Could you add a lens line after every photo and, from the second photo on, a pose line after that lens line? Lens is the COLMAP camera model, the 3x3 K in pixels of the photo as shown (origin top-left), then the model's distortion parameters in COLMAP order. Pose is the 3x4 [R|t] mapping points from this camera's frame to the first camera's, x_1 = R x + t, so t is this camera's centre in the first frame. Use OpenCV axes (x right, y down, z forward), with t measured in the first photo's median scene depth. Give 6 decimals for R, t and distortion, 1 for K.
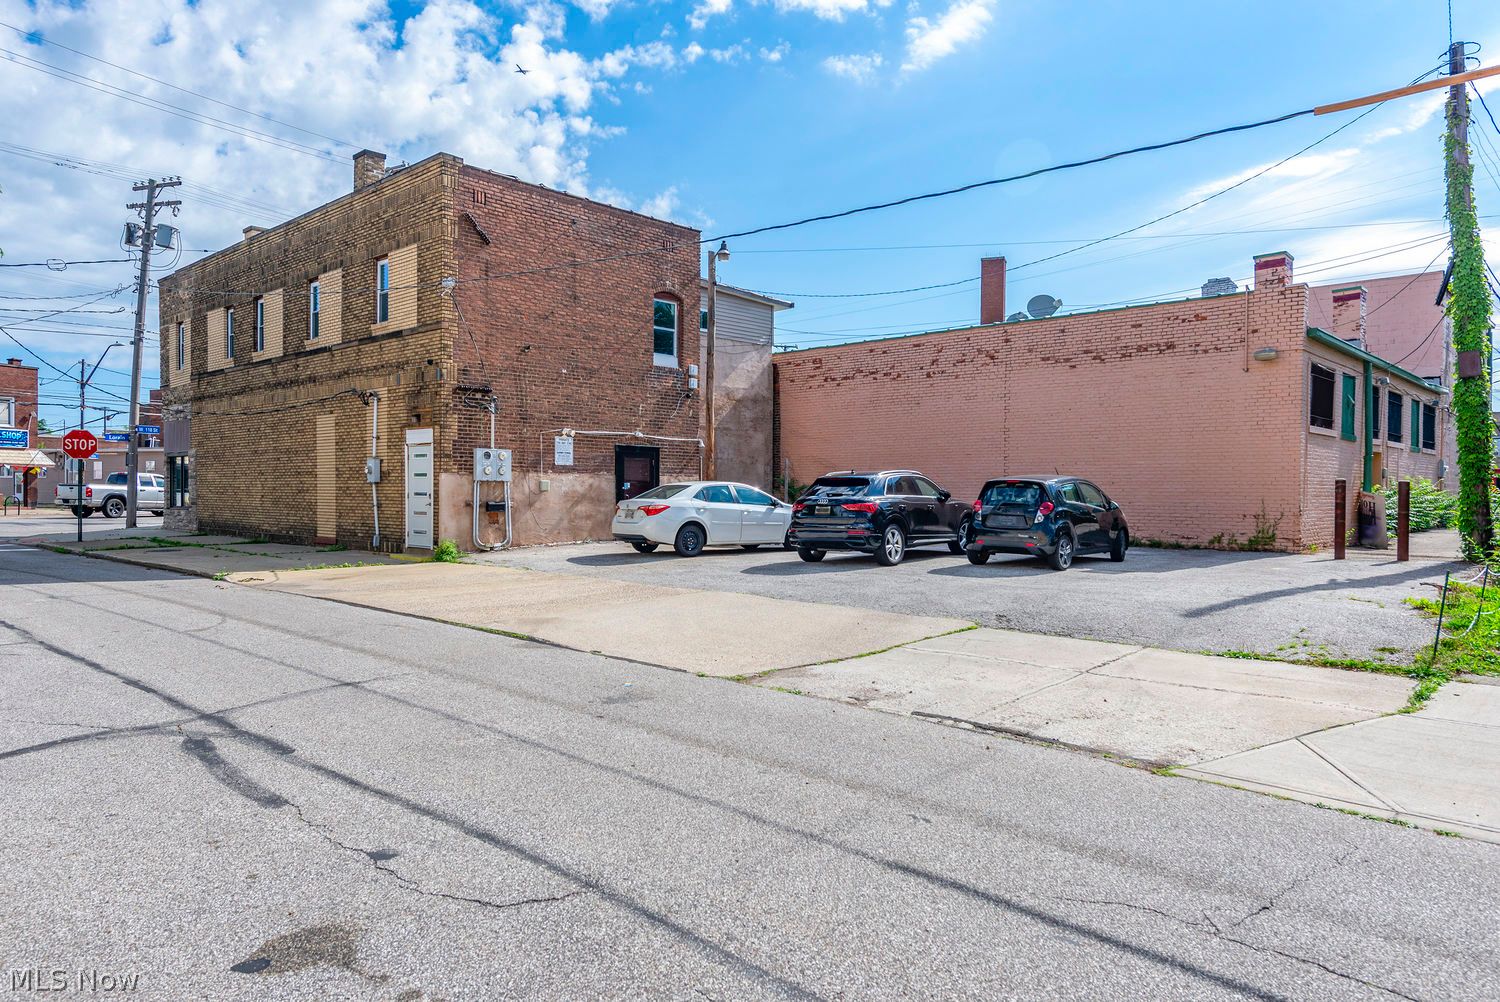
lens RADIAL K [[977.3, 0, 753.6], [0, 977.3, 500.5], [0, 0, 1]] dist [0.019363, -0.001466]
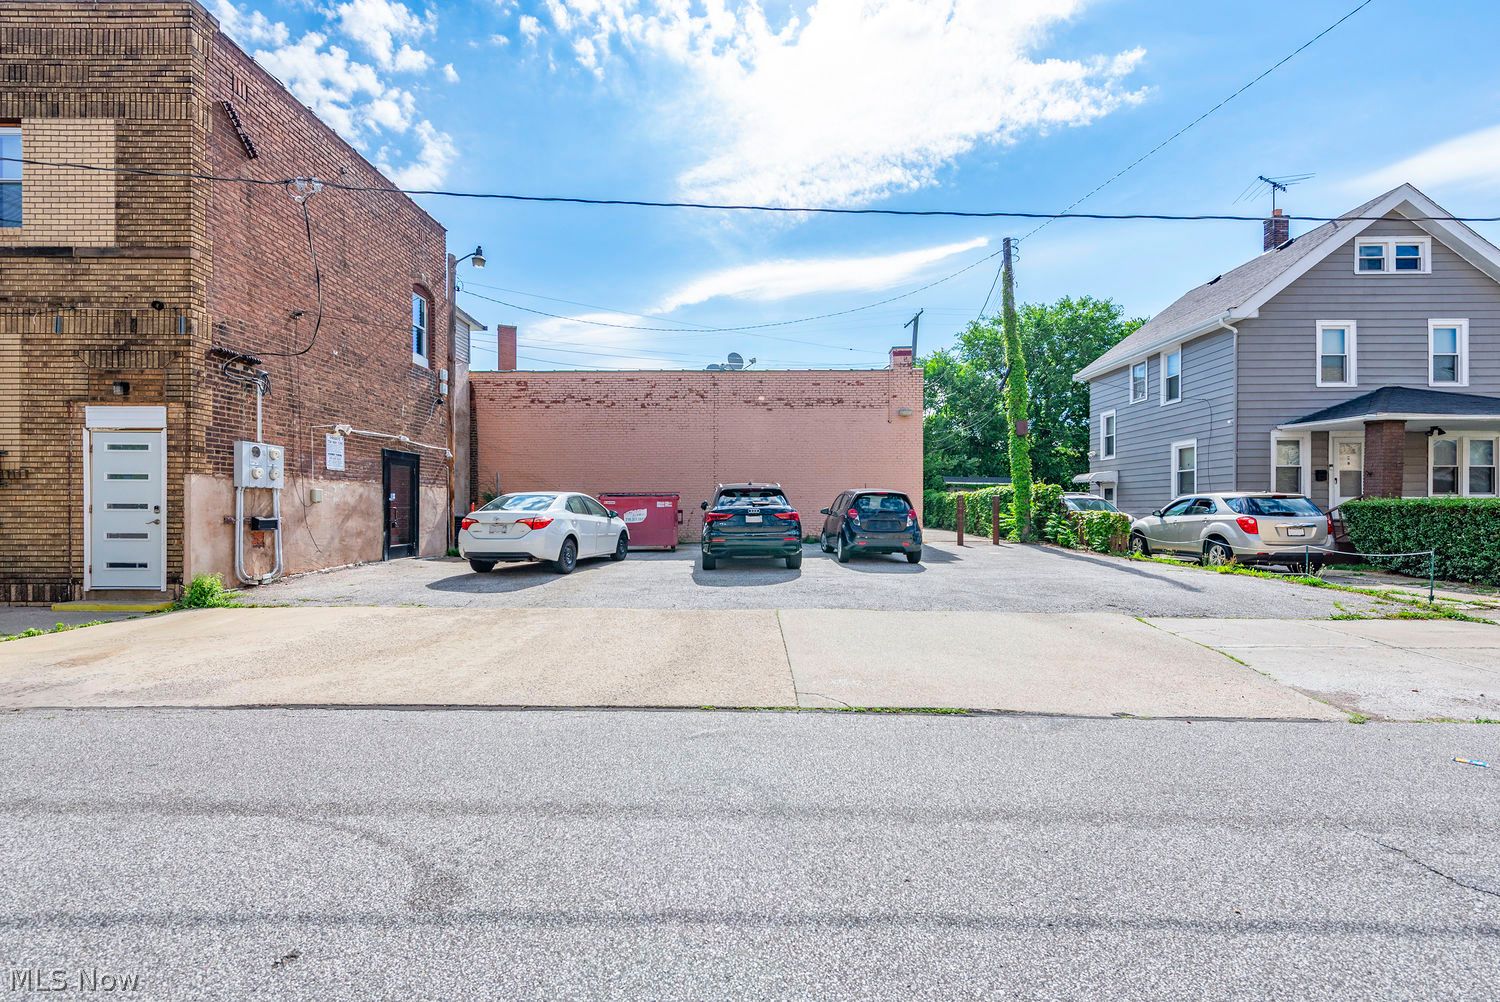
lens RADIAL K [[663.8, 0, 750.9], [0, 663.8, 507.9], [0, 0, 1]] dist [0.002454, -0.000307]
pose [[0.730779, -0.004659, 0.682599, -0.333190], [0.010273, 0.999939, -0.004173, 0.000462], [-0.682537, 0.010062, 0.730782, 0.390952]]
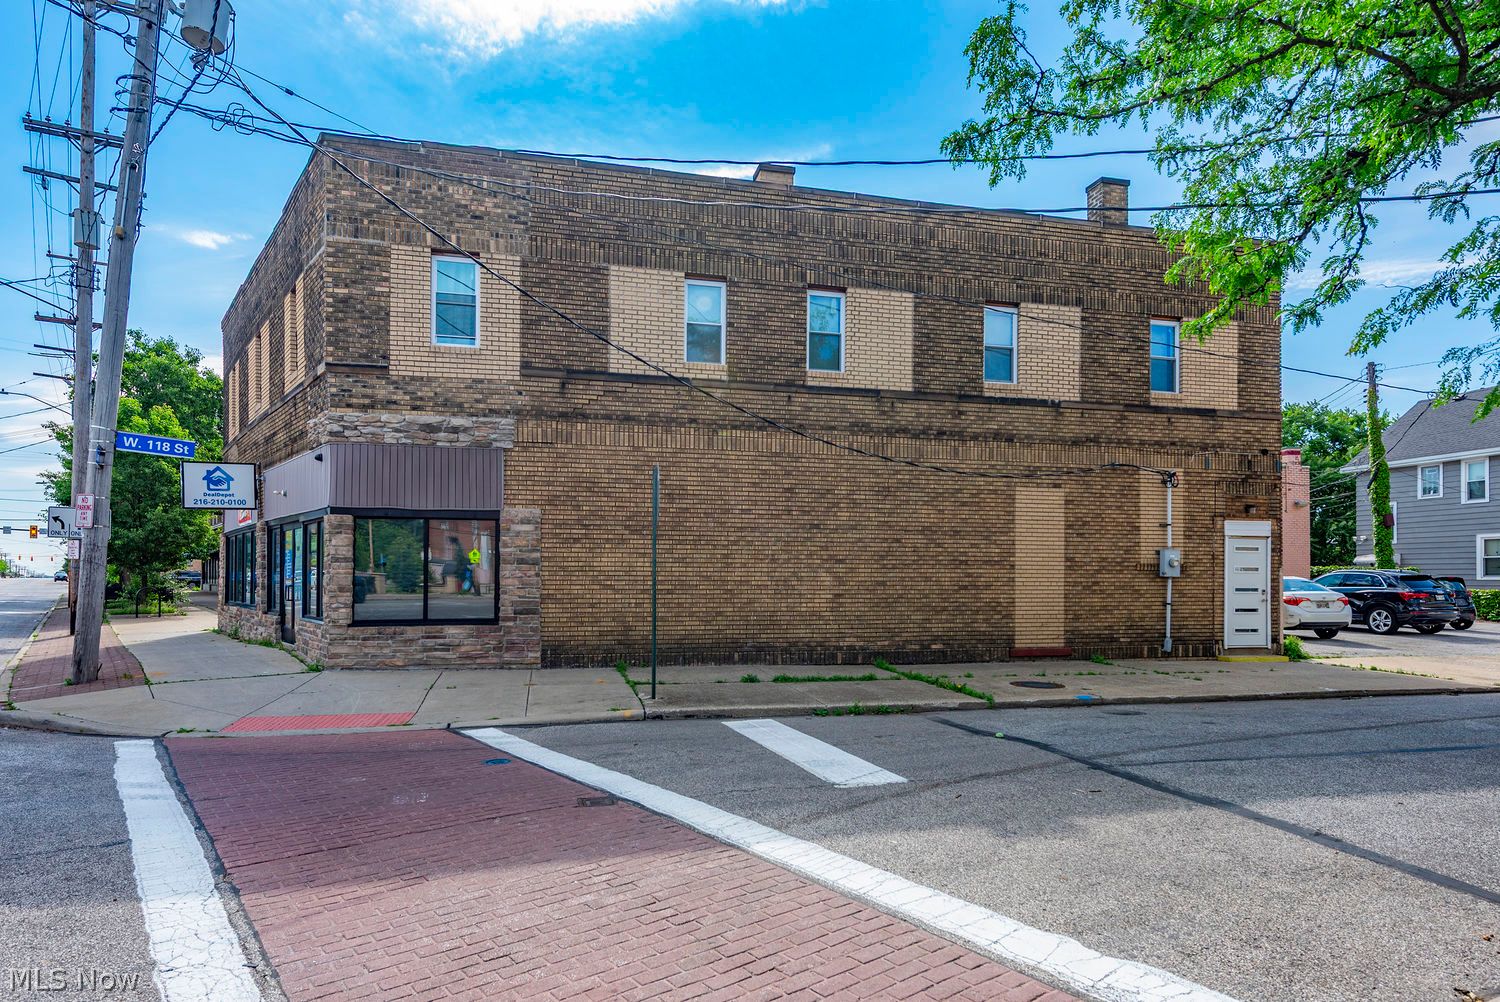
lens RADIAL K [[824.3, 0, 787.7], [0, 824.3, 565.3], [0, 0, 1]] dist [0.017163, -0.000230]
pose [[0.554416, 0.009903, 0.832181, -1.220602], [0.005424, 0.999865, -0.015512, -0.019780], [-0.832222, 0.013113, 0.554287, 0.909715]]
